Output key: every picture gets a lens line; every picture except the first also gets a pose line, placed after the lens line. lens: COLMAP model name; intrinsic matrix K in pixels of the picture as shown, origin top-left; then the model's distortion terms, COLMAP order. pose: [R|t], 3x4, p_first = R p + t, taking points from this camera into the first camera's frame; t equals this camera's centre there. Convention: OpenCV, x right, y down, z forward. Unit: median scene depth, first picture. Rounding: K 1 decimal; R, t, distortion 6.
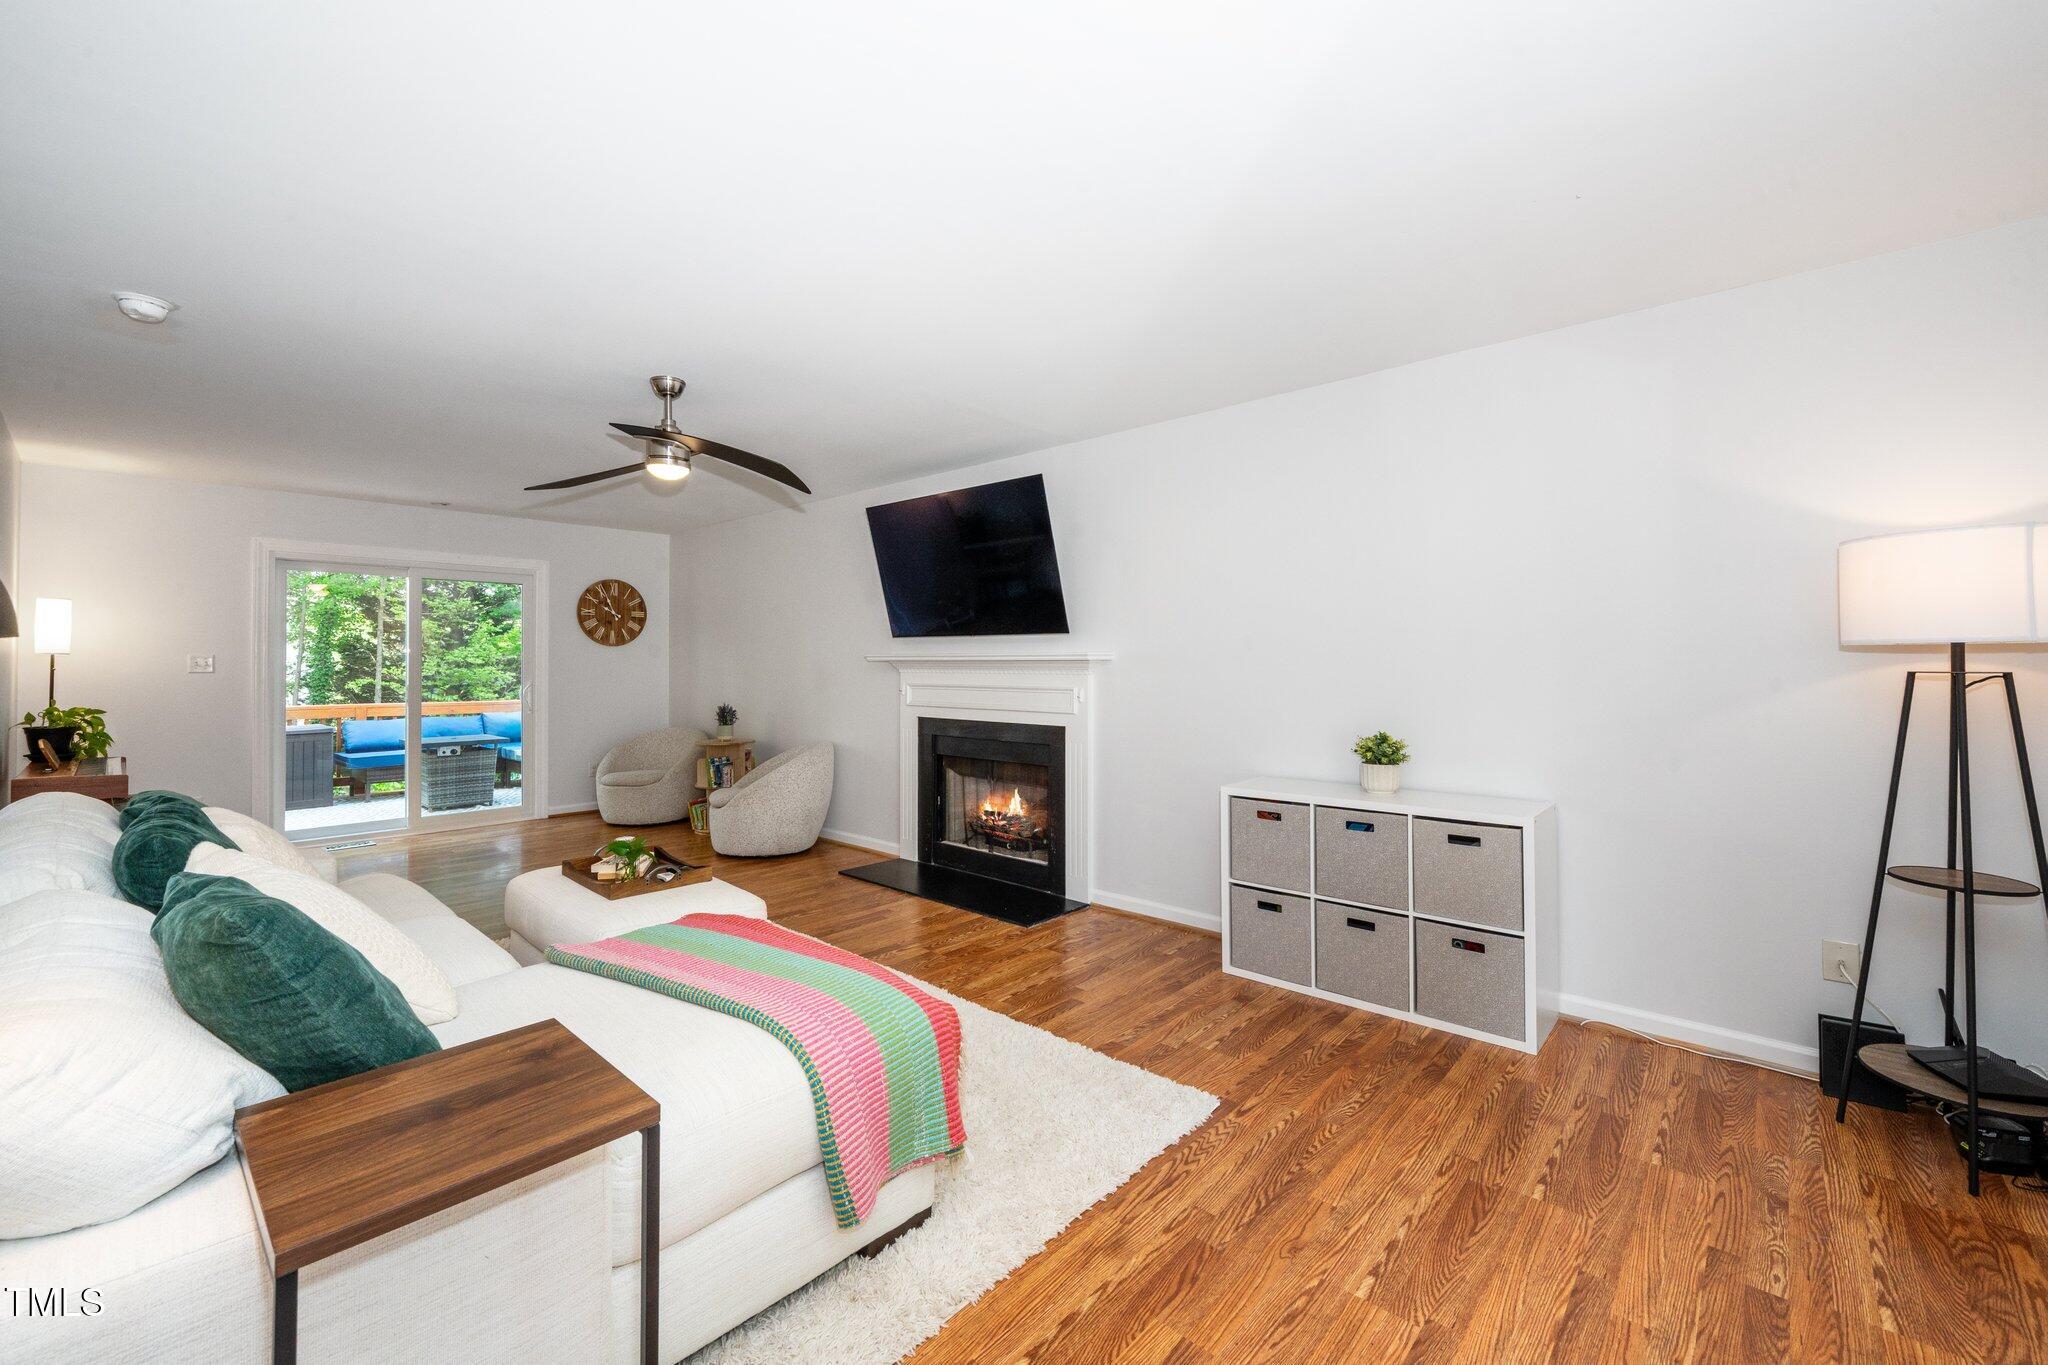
lens RADIAL K [[837.3, 0, 1022.1], [0, 837.3, 674.4], [0, 0, 1]] dist [0.002558, 0.000323]
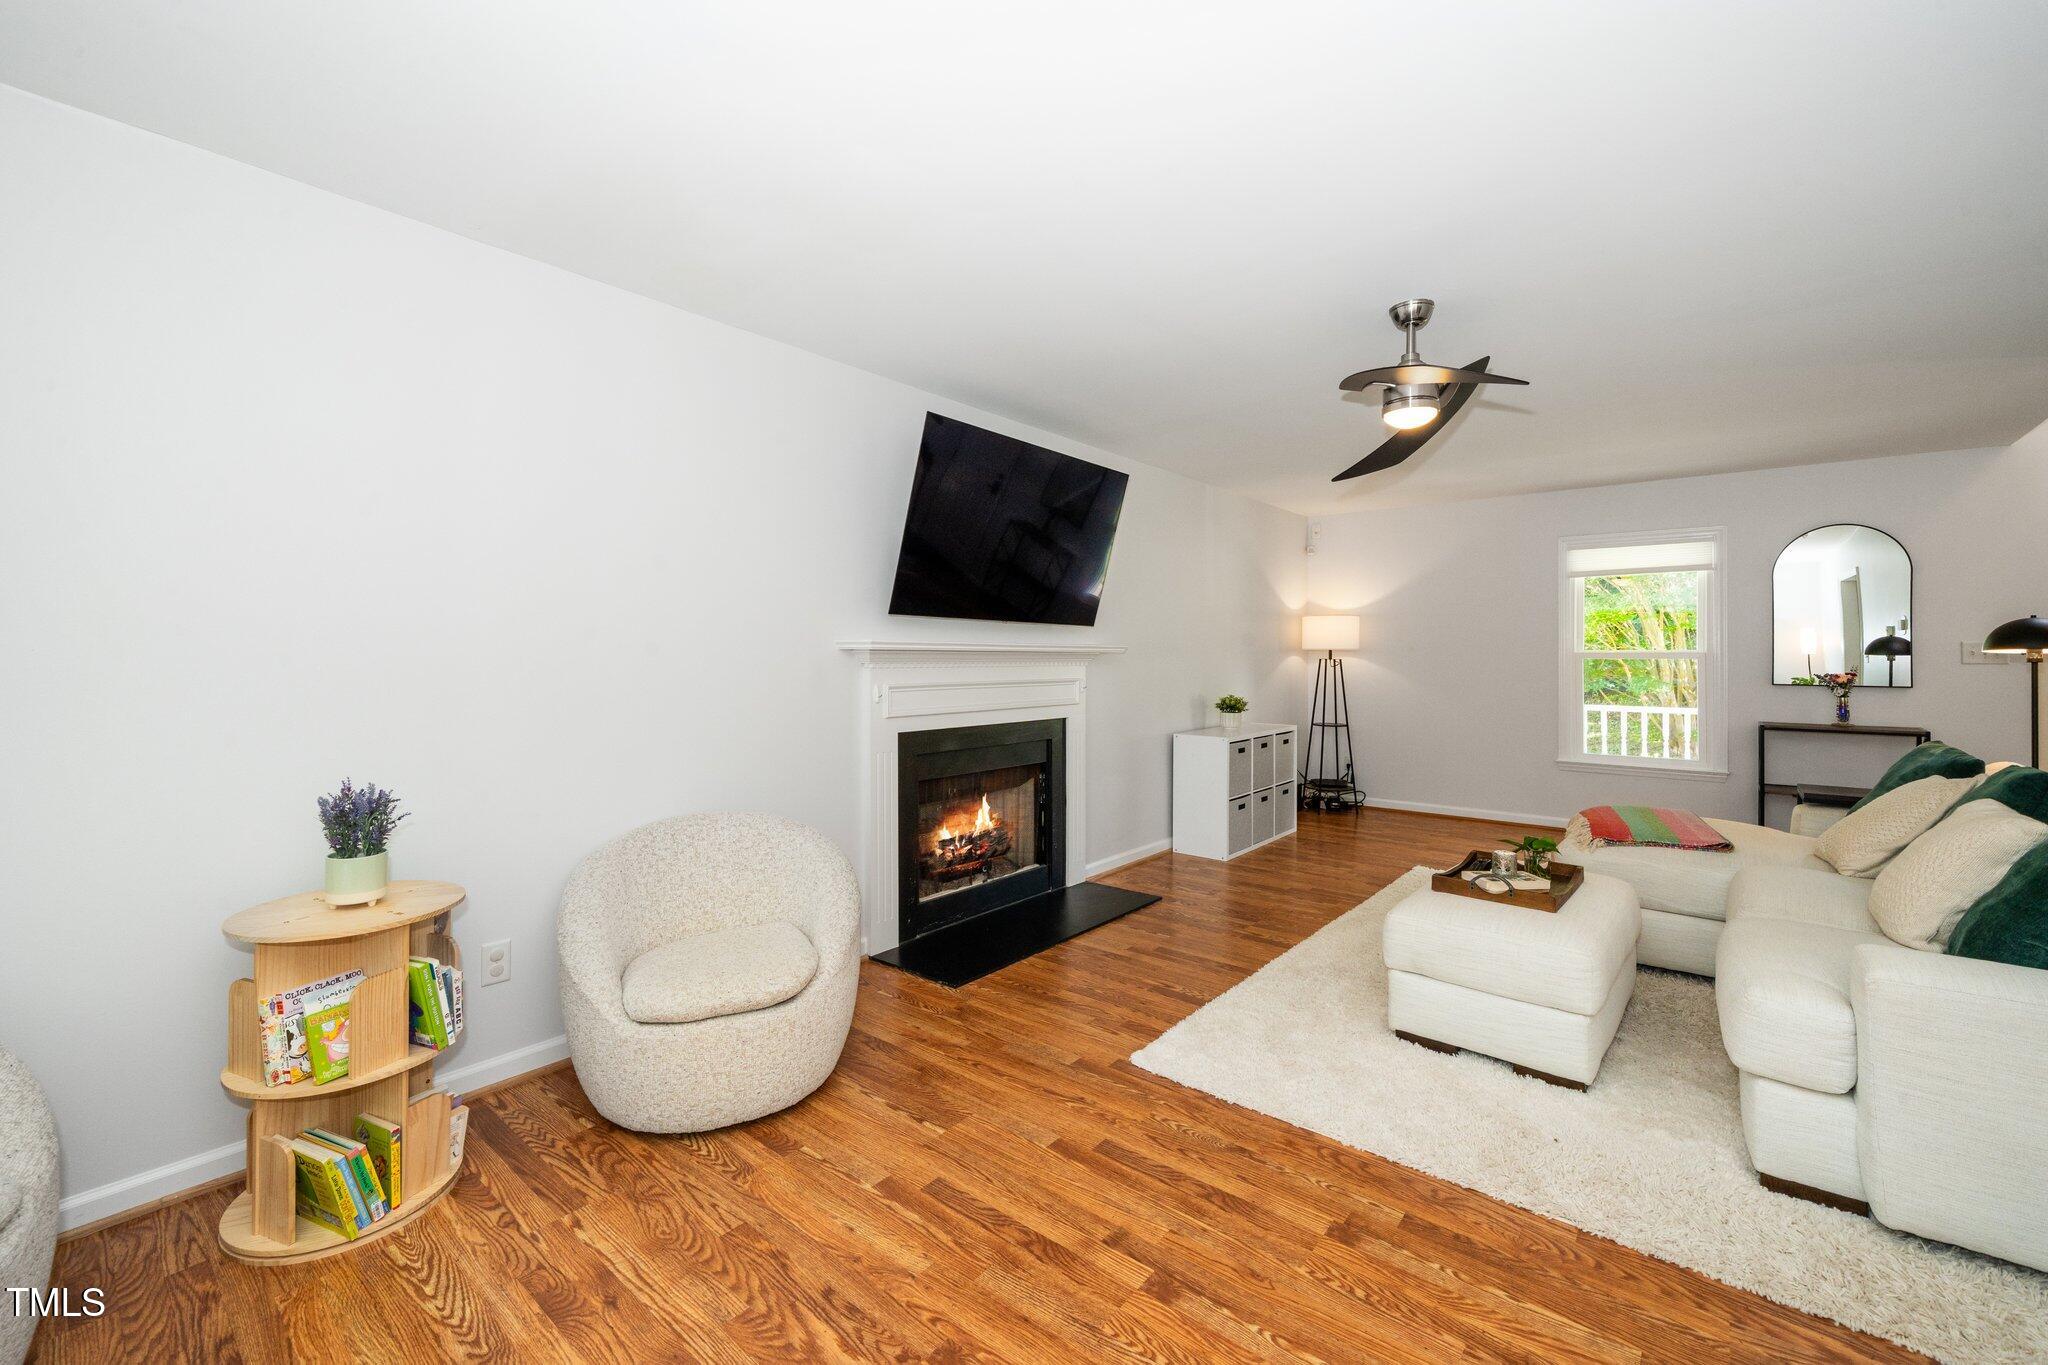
lens RADIAL K [[837.3, 0, 1022.0], [0, 837.3, 660.2], [0, 0, 1]] dist [0.002558, 0.000323]
pose [[-0.046028, -0.006429, 0.998919, -0.866580], [0.008200, 0.999943, 0.006814, -0.012435], [-0.998907, 0.008505, -0.045972, 1.001073]]
